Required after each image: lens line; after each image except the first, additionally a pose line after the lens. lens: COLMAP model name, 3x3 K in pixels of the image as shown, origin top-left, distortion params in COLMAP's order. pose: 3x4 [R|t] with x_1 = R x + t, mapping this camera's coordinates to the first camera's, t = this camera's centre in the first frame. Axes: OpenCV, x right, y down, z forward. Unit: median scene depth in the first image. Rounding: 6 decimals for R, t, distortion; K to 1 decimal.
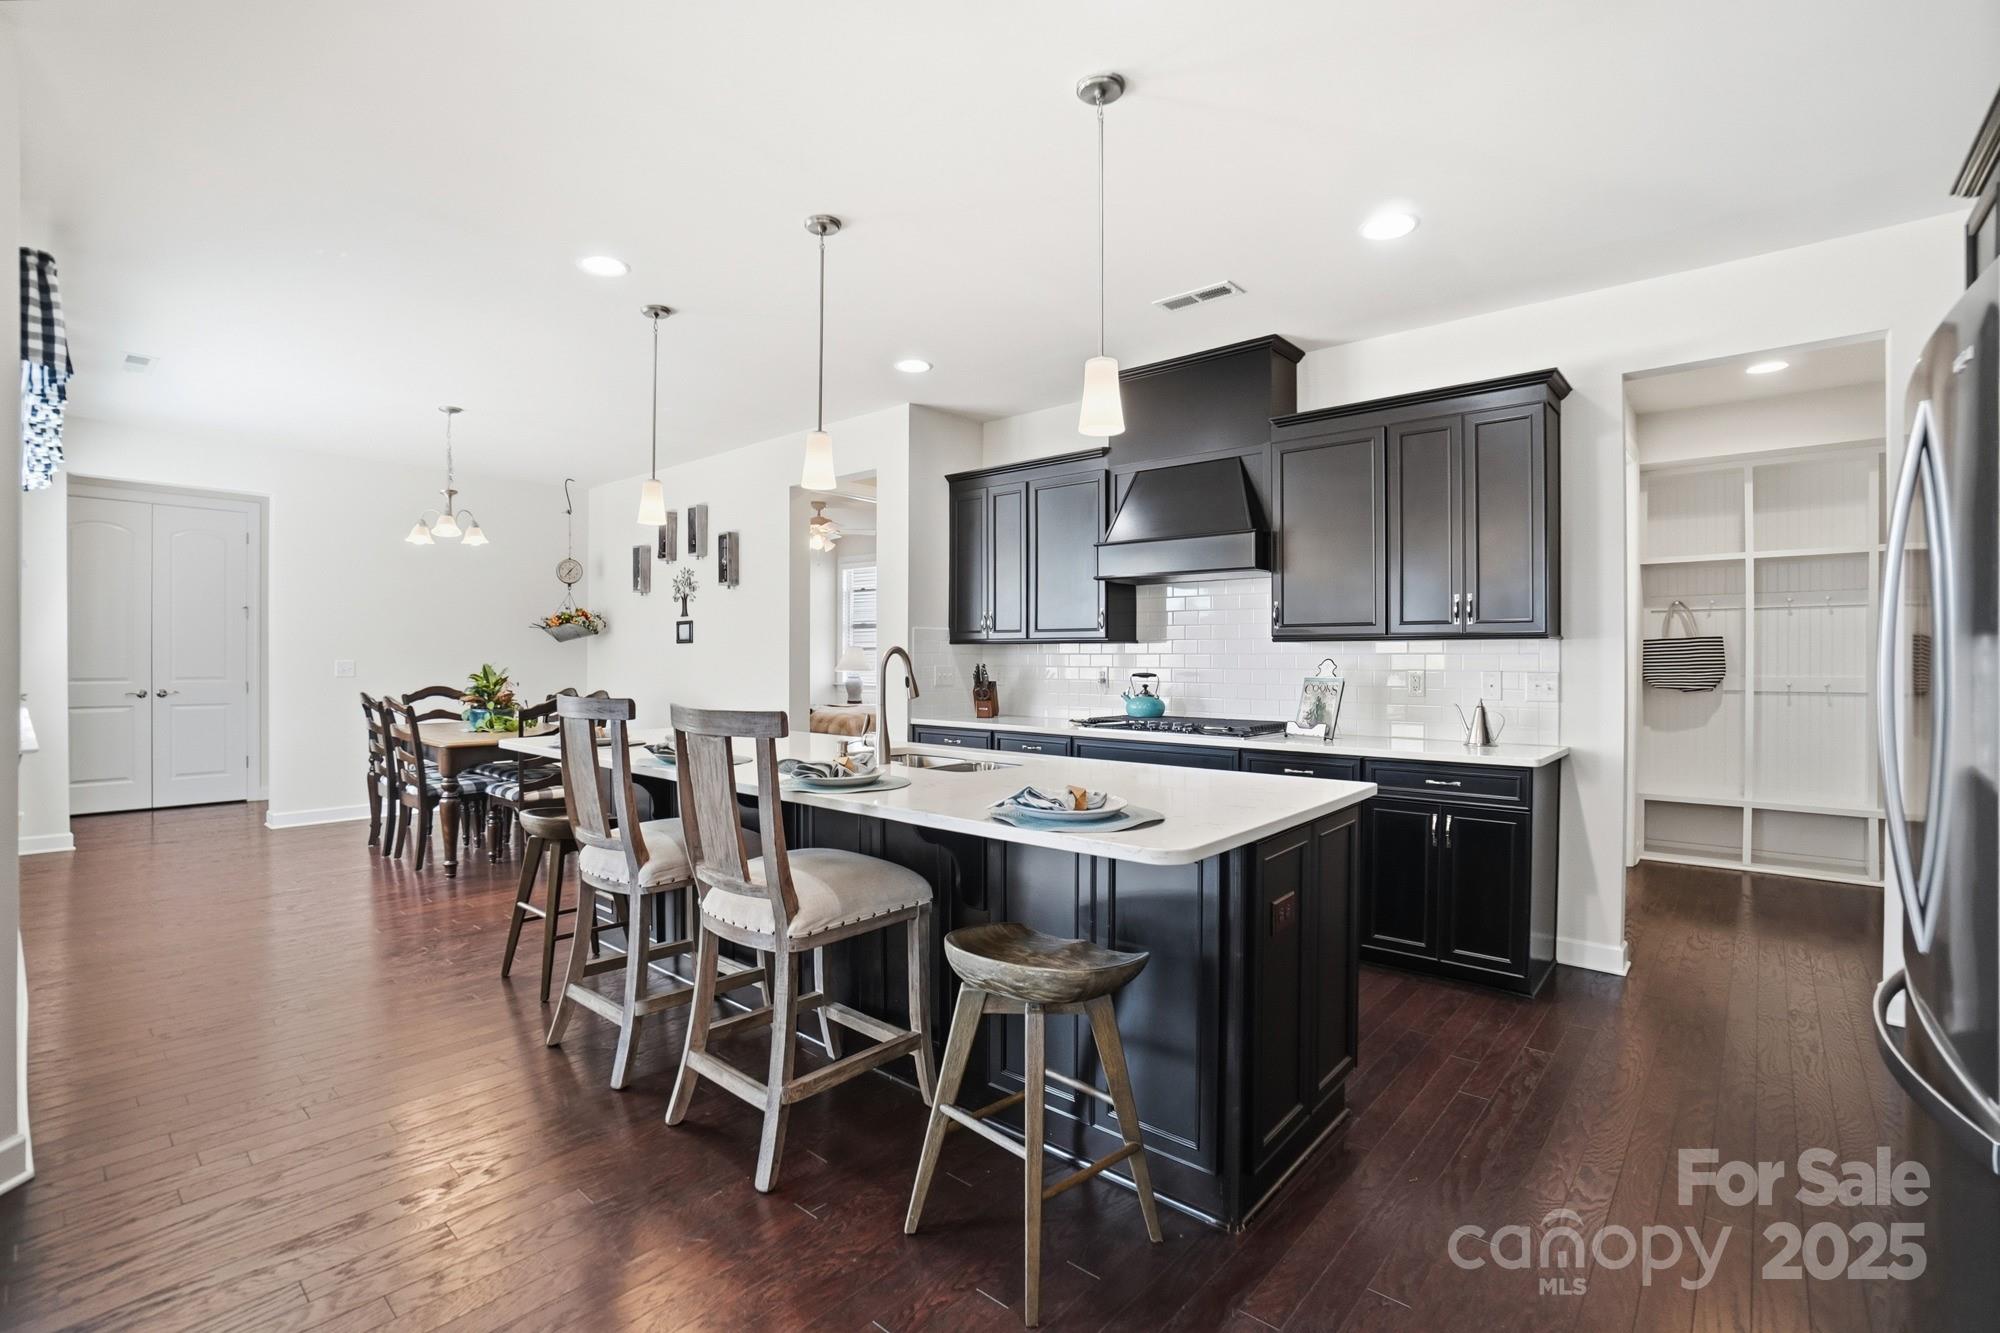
lens RADIAL K [[877.0, 0, 1006.0], [0, 877.0, 664.0], [0, 0, 1]] dist [-0.026190, -0.000027]
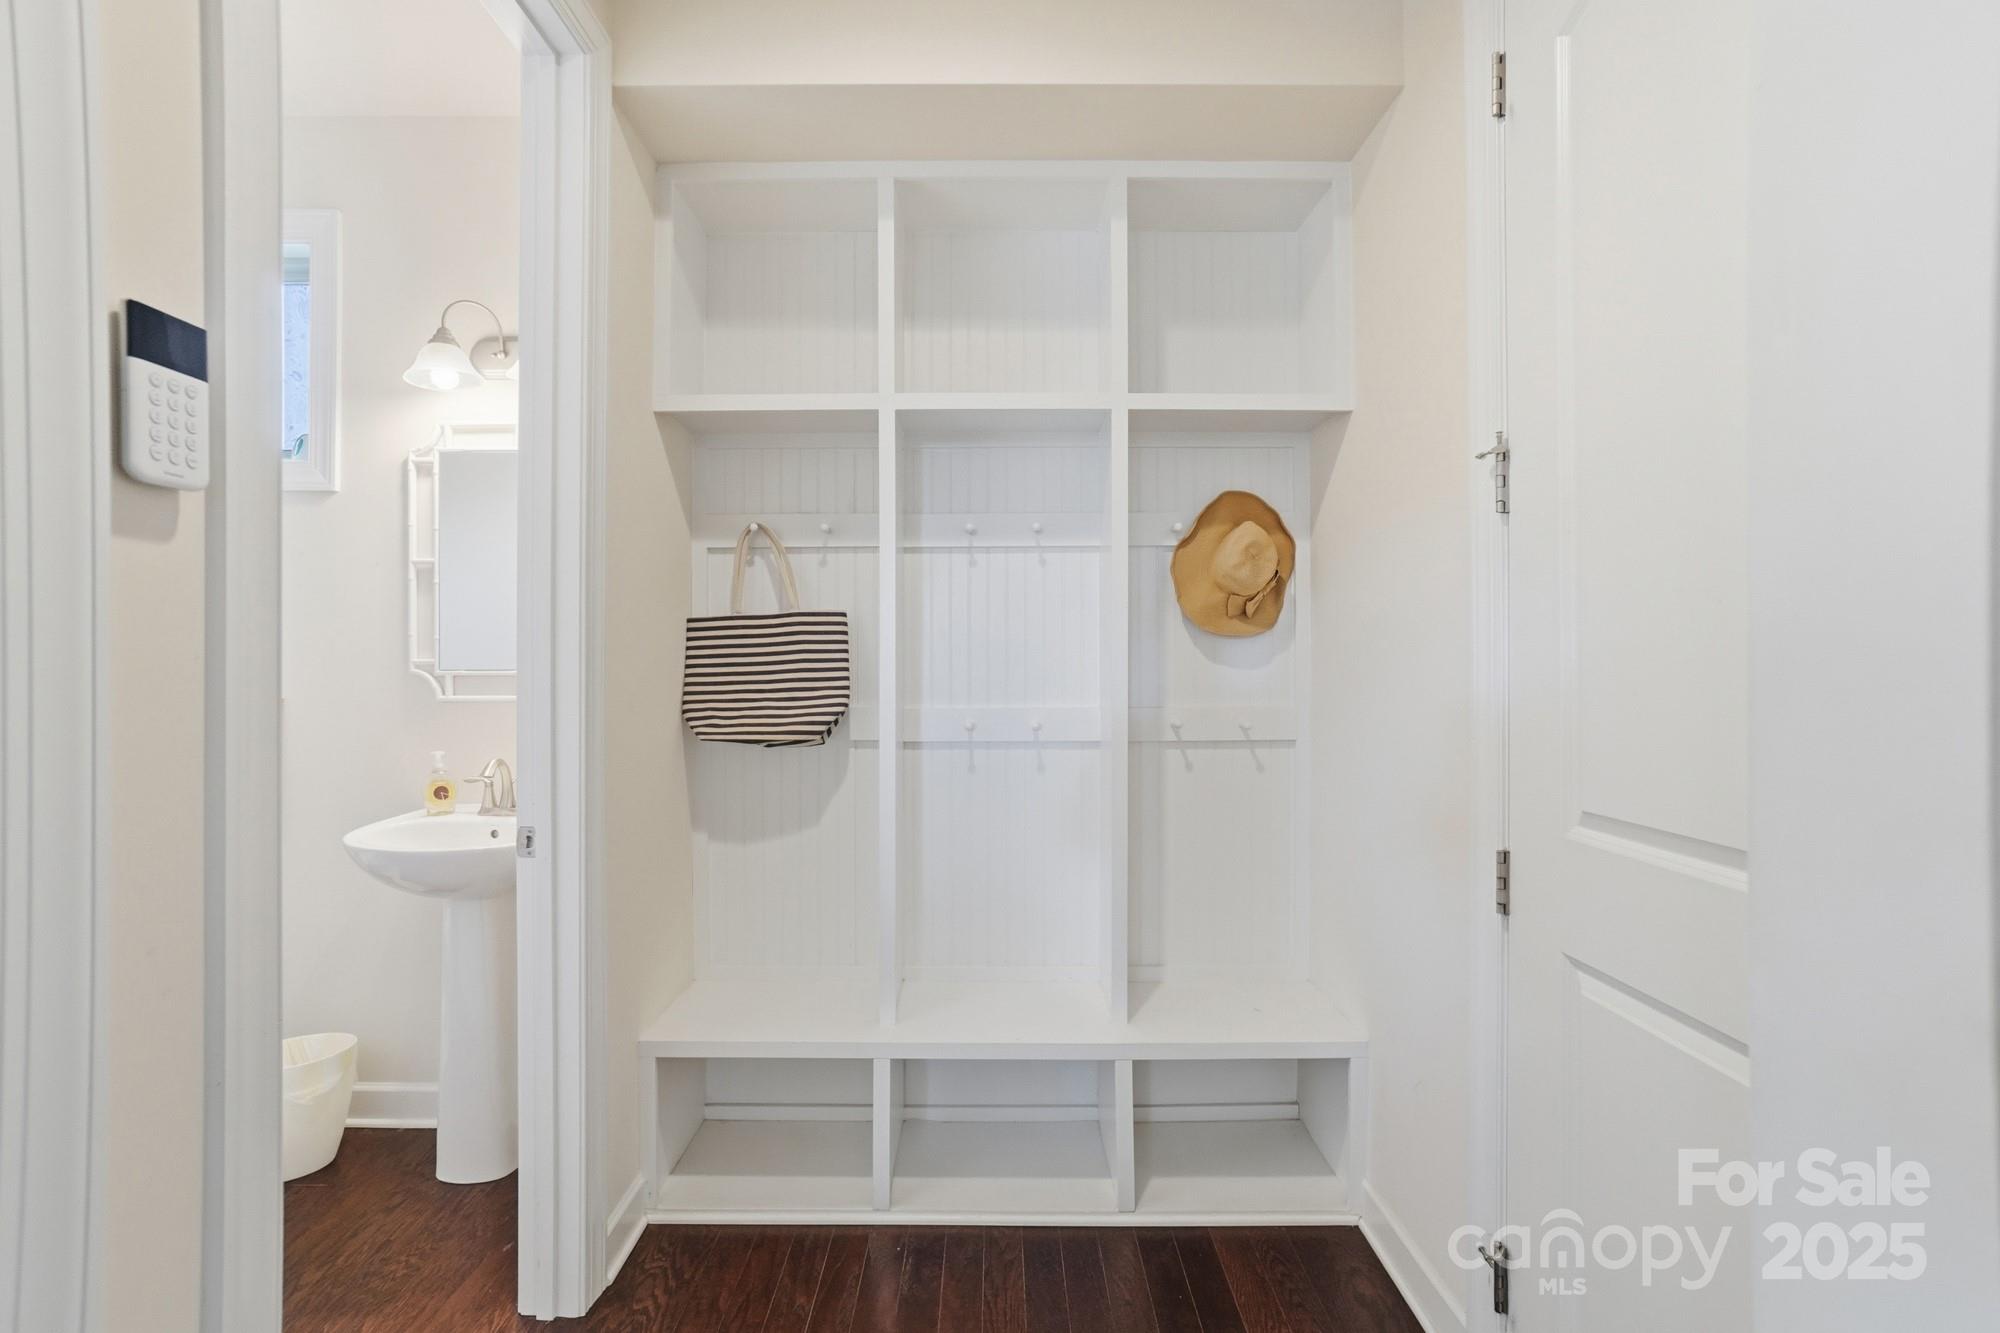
lens RADIAL K [[877.0, 0, 999.8], [0, 877.0, 675.9], [0, 0, 1]] dist [-0.026190, -0.000027]
pose [[0.742900, -0.002900, 0.669396, 0.608327], [0.004516, 0.999990, -0.000680, -0.000412], [-0.669387, 0.003528, 0.742906, 0.640216]]
